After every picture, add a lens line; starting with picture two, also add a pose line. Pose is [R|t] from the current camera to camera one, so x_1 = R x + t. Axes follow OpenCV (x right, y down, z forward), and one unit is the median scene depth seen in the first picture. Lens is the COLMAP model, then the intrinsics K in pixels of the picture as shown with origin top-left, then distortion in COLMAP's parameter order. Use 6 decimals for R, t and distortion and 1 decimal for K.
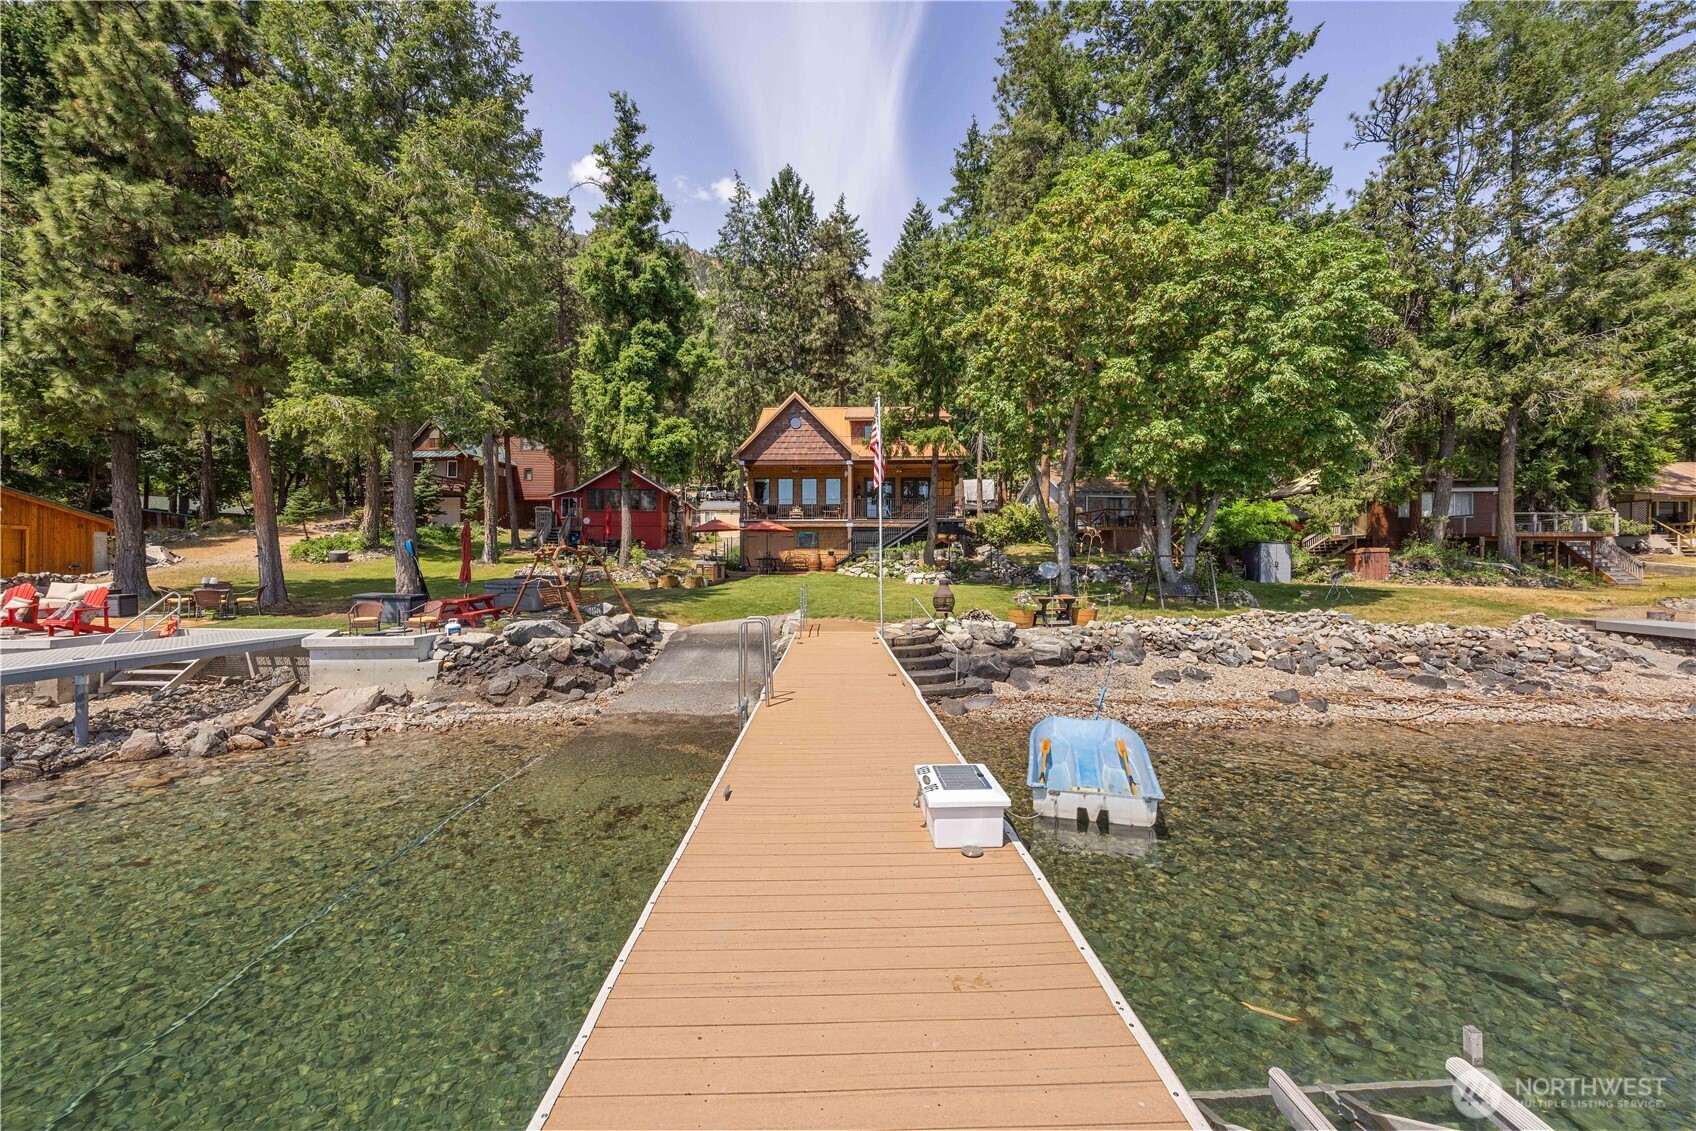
lens RADIAL K [[678.2, 0, 845.2], [0, 678.2, 571.2], [0, 0, 1]] dist [0.000604, -0.000108]
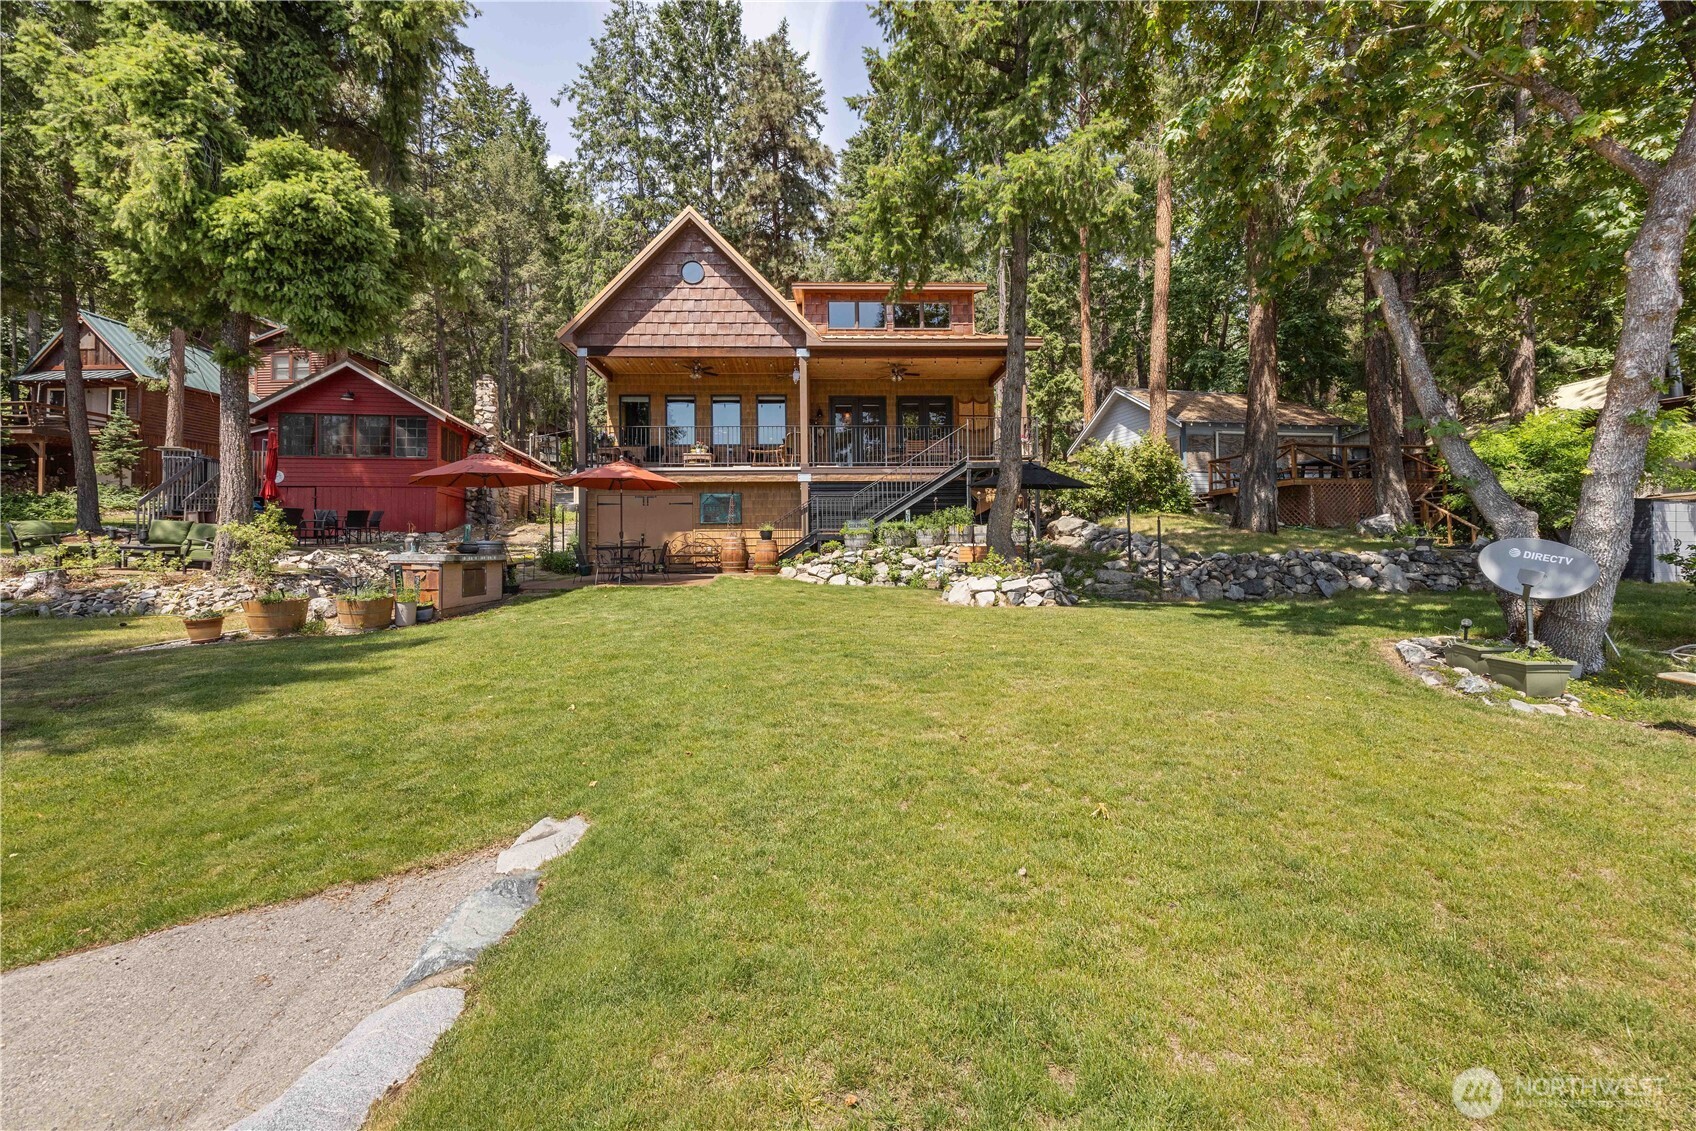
lens RADIAL K [[675.7, 0, 838.7], [0, 675.7, 563.8], [0, 0, 1]] dist [-0.001326, -0.000498]
pose [[0.997739, -0.011758, 0.066169, -0.001691], [0.011703, 0.999931, 0.001220, -0.005769], [-0.066179, -0.000442, 0.997808, 0.502556]]
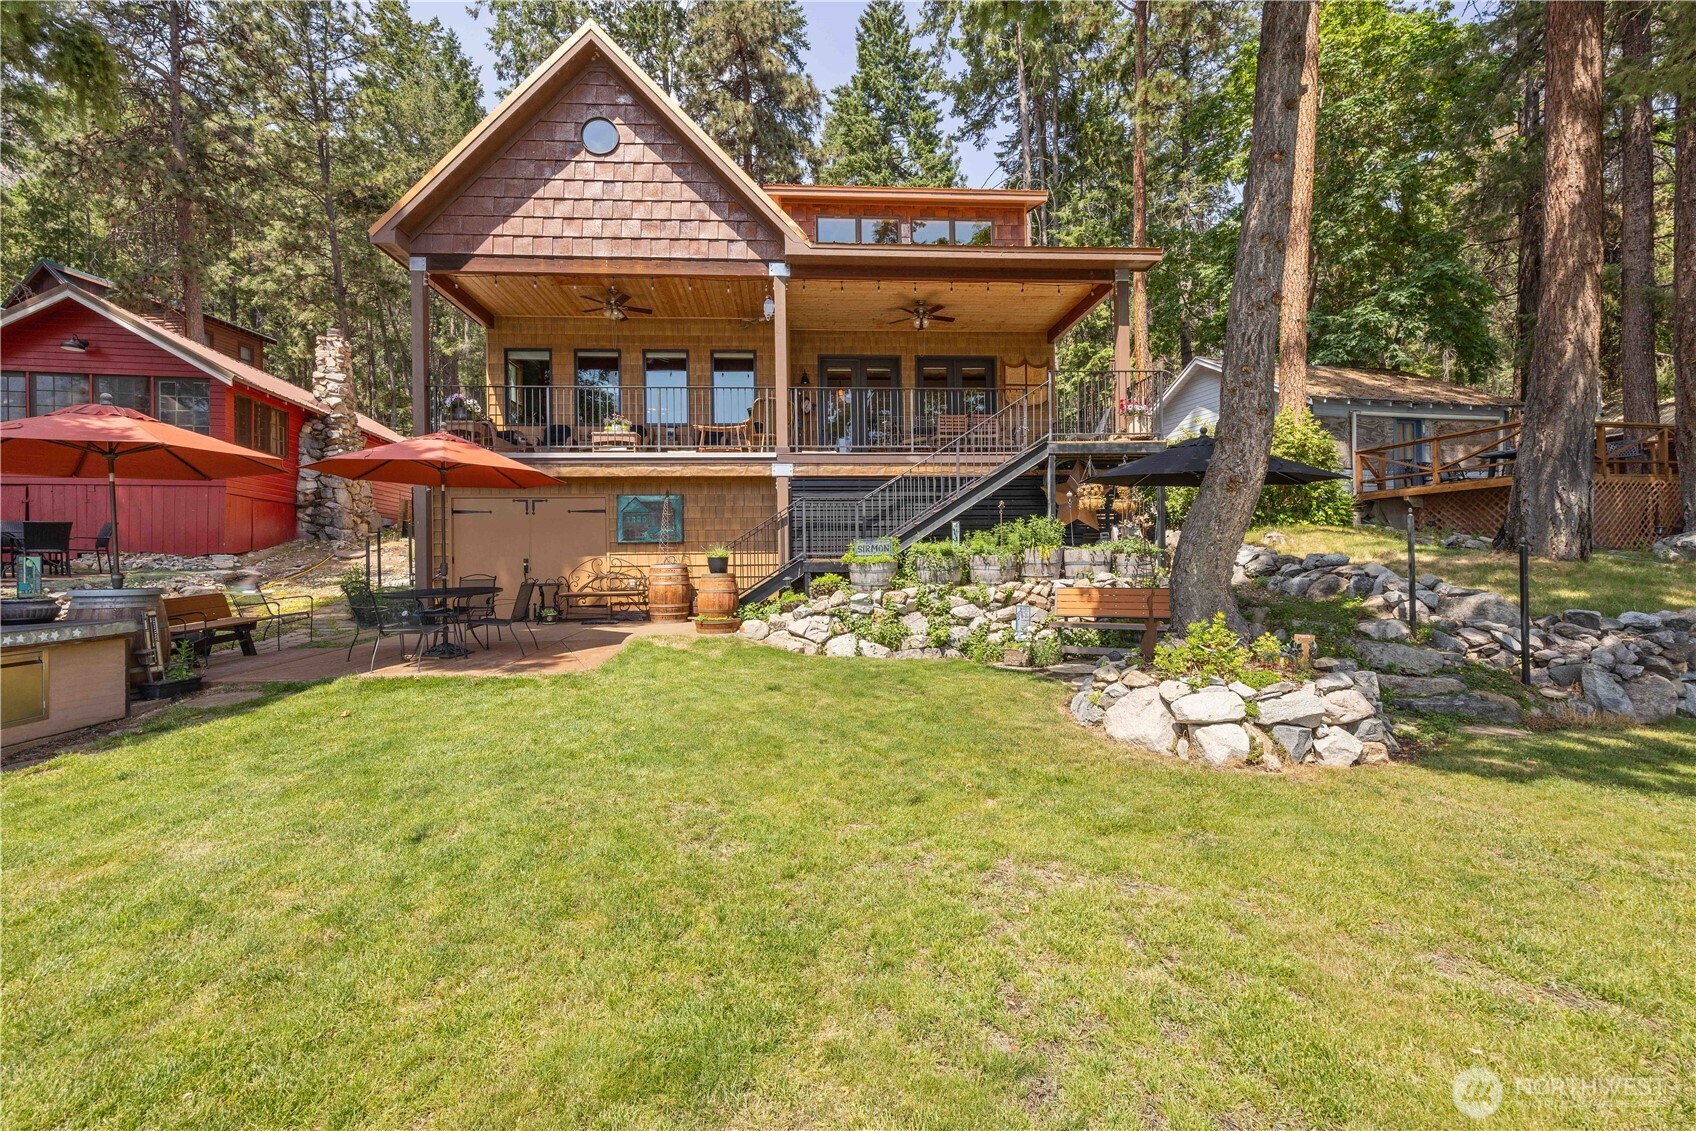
lens RADIAL K [[675.7, 0, 838.7], [0, 675.7, 563.8], [0, 0, 1]] dist [-0.001326, -0.000498]
pose [[0.995228, -0.012993, 0.096708, 0.001995], [0.013968, 0.999858, -0.009414, -0.022337], [-0.096572, 0.010720, 0.995268, 0.688760]]
